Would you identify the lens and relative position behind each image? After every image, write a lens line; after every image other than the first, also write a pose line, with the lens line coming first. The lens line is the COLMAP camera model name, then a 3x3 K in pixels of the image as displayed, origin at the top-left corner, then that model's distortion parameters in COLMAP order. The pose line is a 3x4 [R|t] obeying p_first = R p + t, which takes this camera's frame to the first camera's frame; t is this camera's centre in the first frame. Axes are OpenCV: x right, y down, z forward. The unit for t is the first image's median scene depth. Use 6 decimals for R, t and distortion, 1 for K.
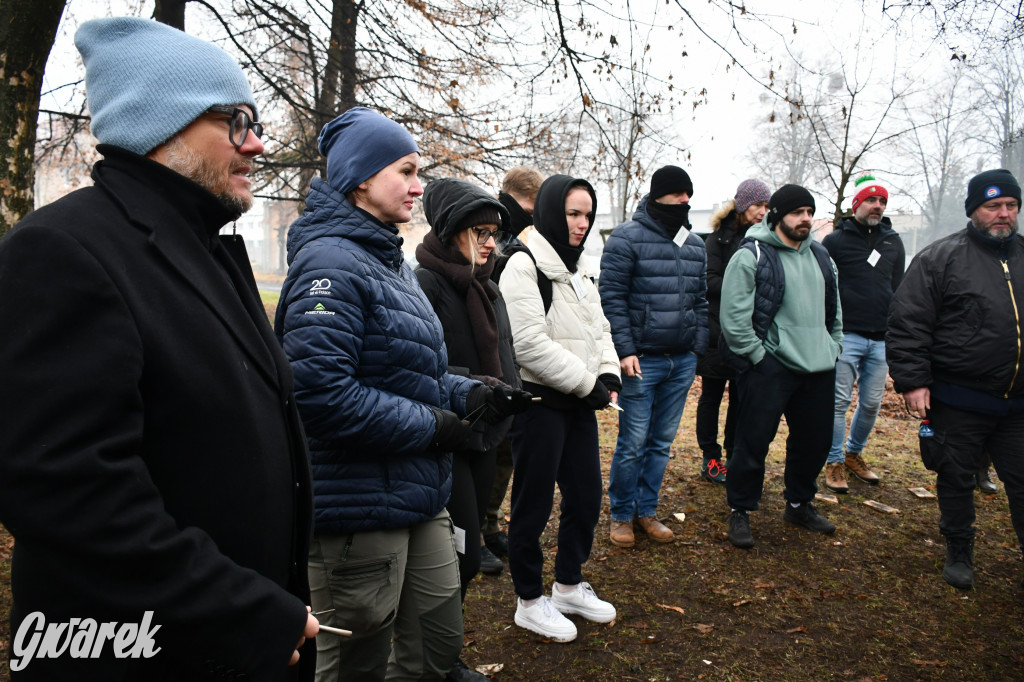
lens RADIAL K [[773.3, 0, 496.8], [0, 773.3, 340.8], [0, 0, 1]] dist [-0.026772, 0.003139]
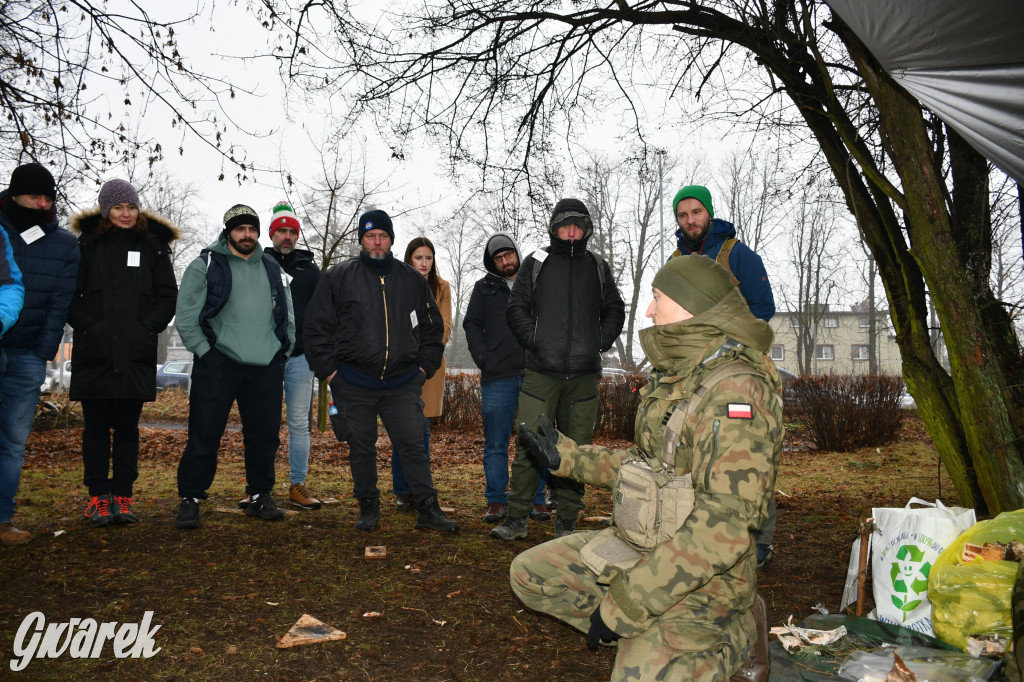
lens RADIAL K [[773.3, 0, 504.3], [0, 773.3, 348.8], [0, 0, 1]] dist [-0.026772, 0.003139]
pose [[0.848954, 0.021541, 0.528027, 0.252403], [0.059073, 0.989039, -0.135325, 0.202796], [-0.525154, 0.146077, 0.838376, -0.098538]]
